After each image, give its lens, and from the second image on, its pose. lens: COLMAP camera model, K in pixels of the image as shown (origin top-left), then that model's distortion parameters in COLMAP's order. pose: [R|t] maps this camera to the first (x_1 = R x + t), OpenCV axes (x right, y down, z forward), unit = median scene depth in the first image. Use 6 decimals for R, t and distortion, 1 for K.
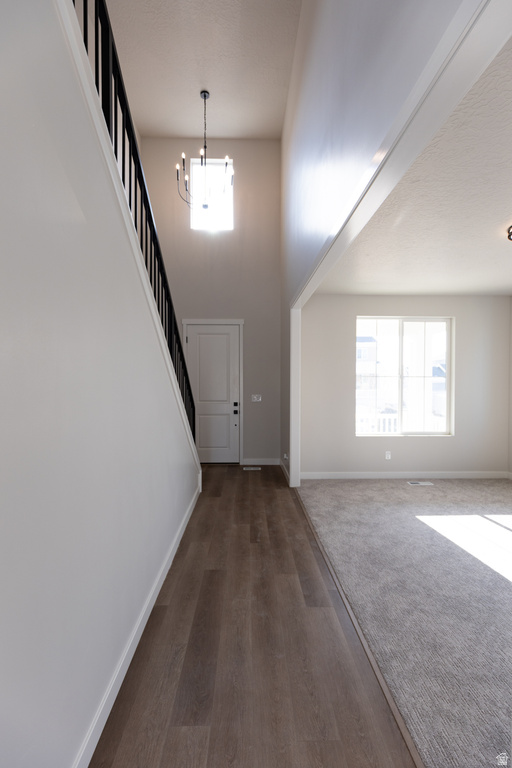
lens RADIAL K [[347.8, 0, 256.0], [0, 347.8, 384.0], [0, 0, 1]] dist [0.002017, 0.000356]
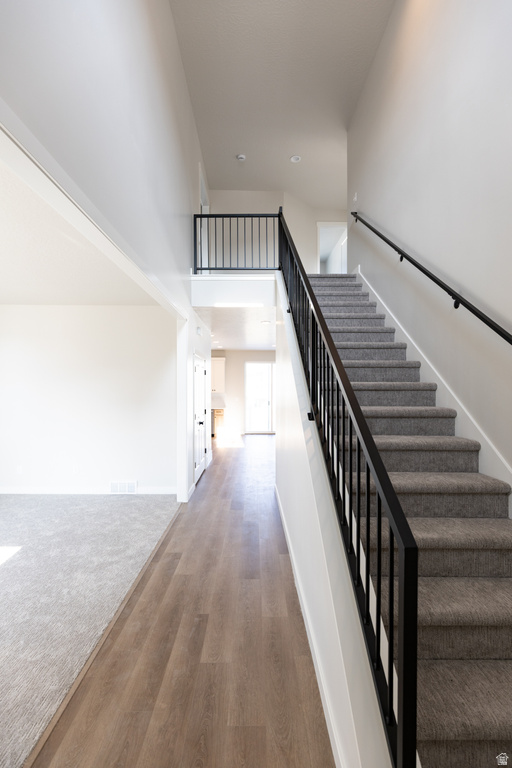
lens RADIAL K [[347.8, 0, 256.0], [0, 347.8, 384.0], [0, 0, 1]] dist [0.002017, 0.000356]
pose [[-0.999794, -0.005564, 0.019513, -0.109895], [-0.005441, 0.999965, 0.006342, -0.041453], [-0.019547, 0.006235, -0.999789, 1.471729]]
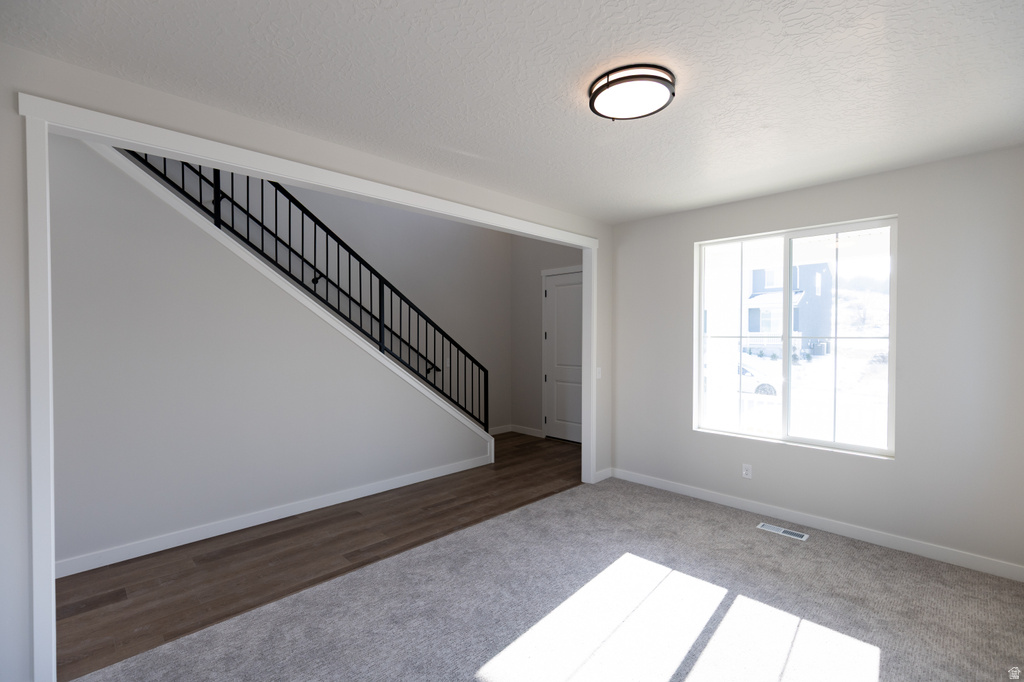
lens RADIAL K [[463.8, 0, 512.0], [0, 463.8, 341.0], [0, 0, 1]] dist [0.002017, 0.000356]
pose [[0.679335, 0.005689, -0.733806, 0.948372], [-0.003846, 0.999984, 0.004193, -0.021742], [0.733818, -0.000026, 0.679346, 0.245847]]
